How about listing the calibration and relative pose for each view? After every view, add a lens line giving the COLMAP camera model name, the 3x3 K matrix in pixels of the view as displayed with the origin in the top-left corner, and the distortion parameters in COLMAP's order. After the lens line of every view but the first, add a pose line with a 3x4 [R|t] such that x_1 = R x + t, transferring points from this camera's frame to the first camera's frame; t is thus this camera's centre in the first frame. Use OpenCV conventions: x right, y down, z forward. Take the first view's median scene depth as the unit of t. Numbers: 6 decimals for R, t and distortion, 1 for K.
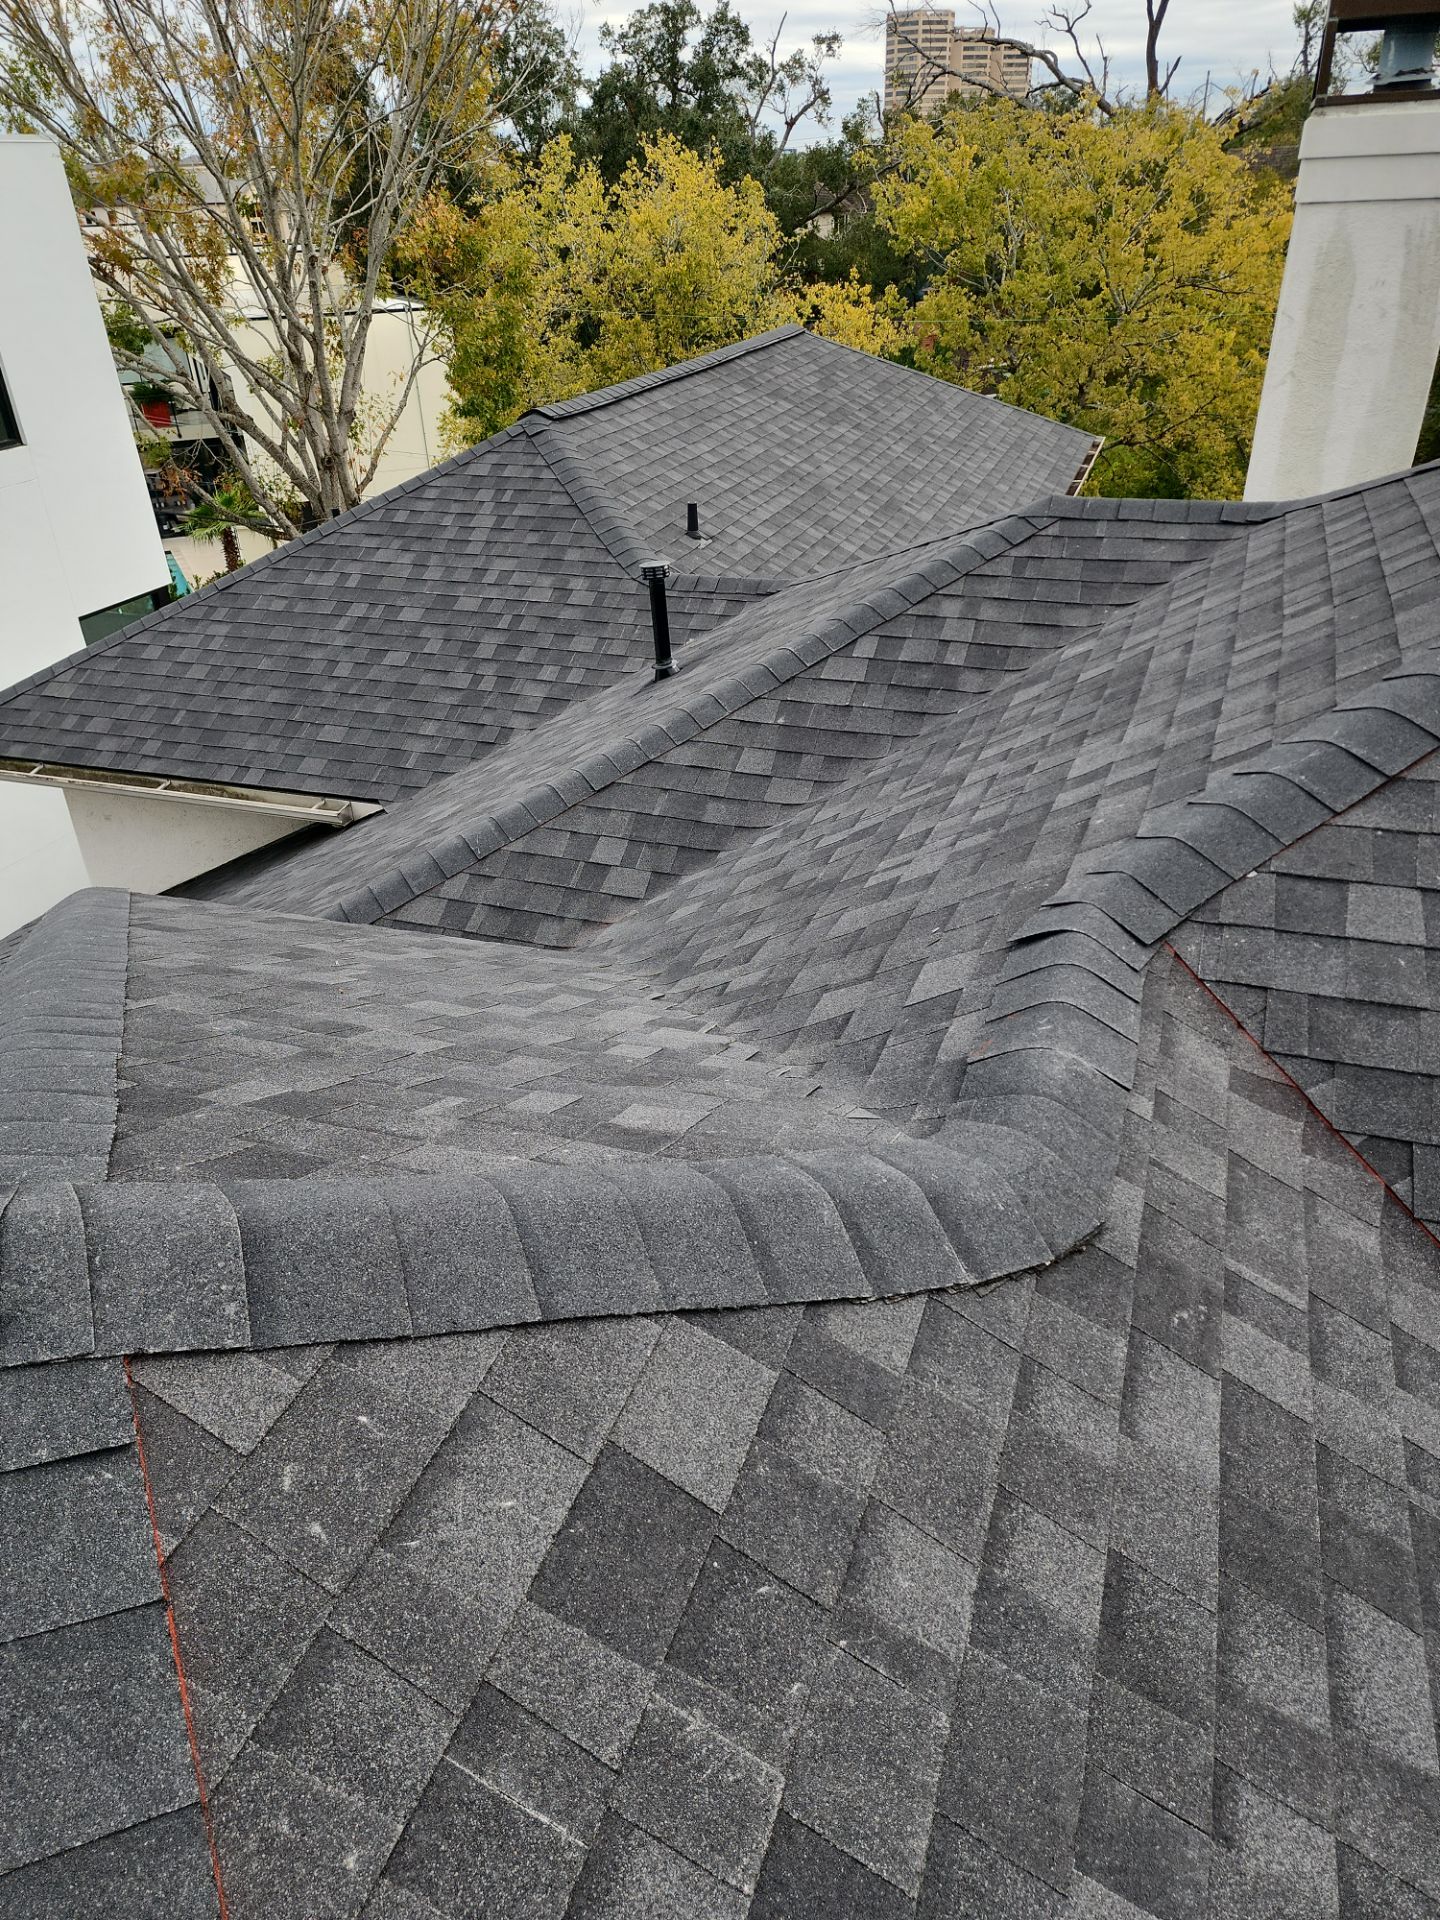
lens RADIAL K [[1276.2, 0, 711.5], [0, 1276.2, 971.2], [0, 0, 1]] dist [0.095007, -0.078873]
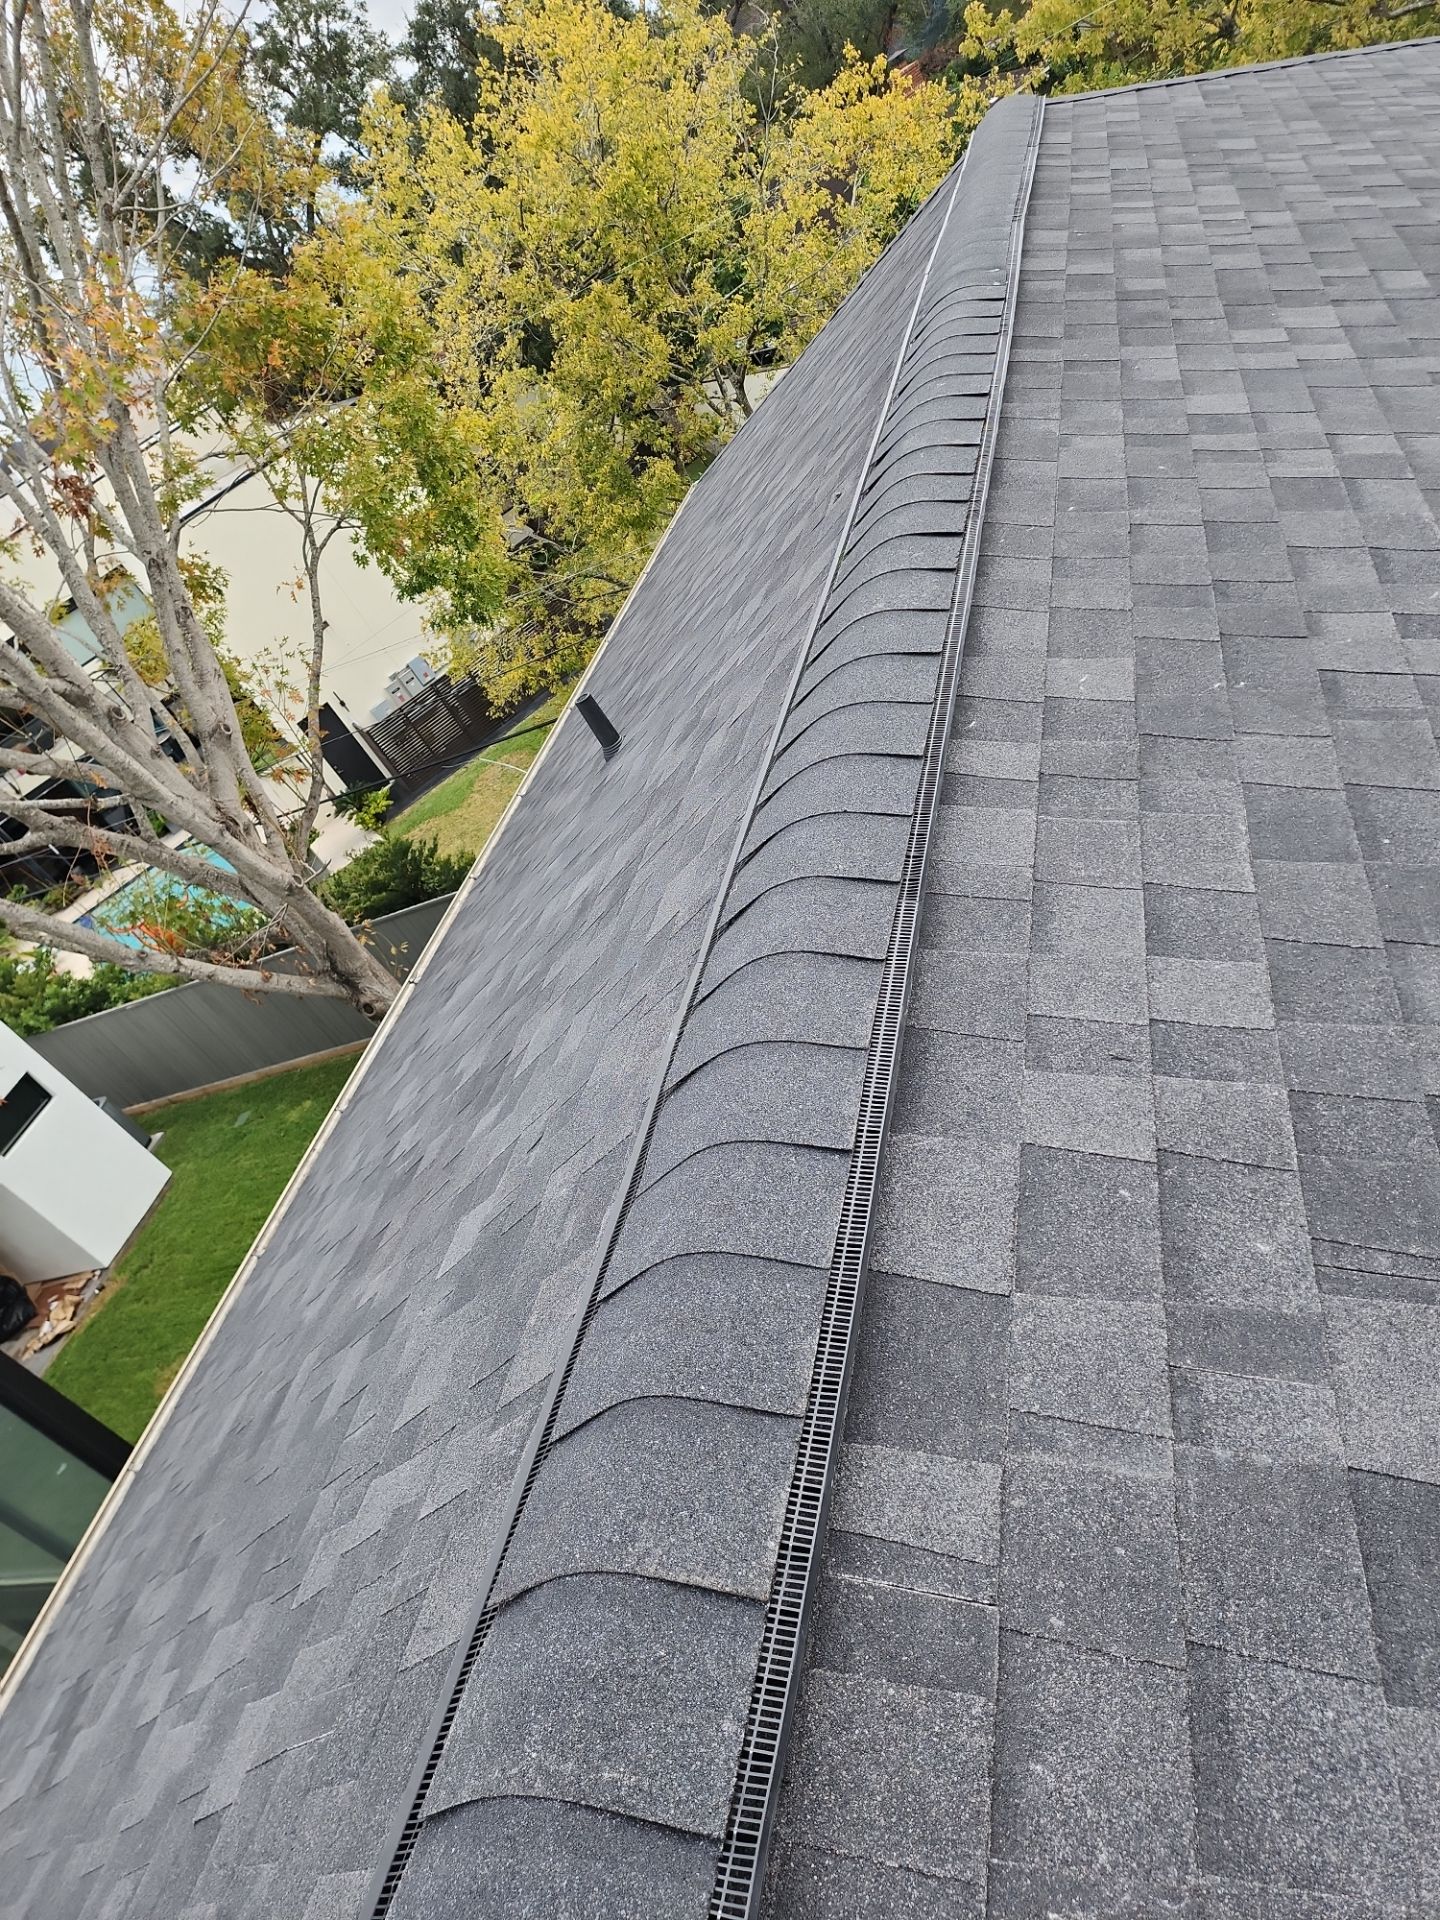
lens RADIAL K [[1281.9, 0, 745.1], [0, 1281.9, 968.2], [0, 0, 1]] dist [0.086613, -0.068108]
pose [[0.892093, -0.421761, -0.162135, -0.027355], [0.430669, 0.902226, 0.022656, -0.178105], [0.136727, -0.090038, 0.986508, 0.337528]]
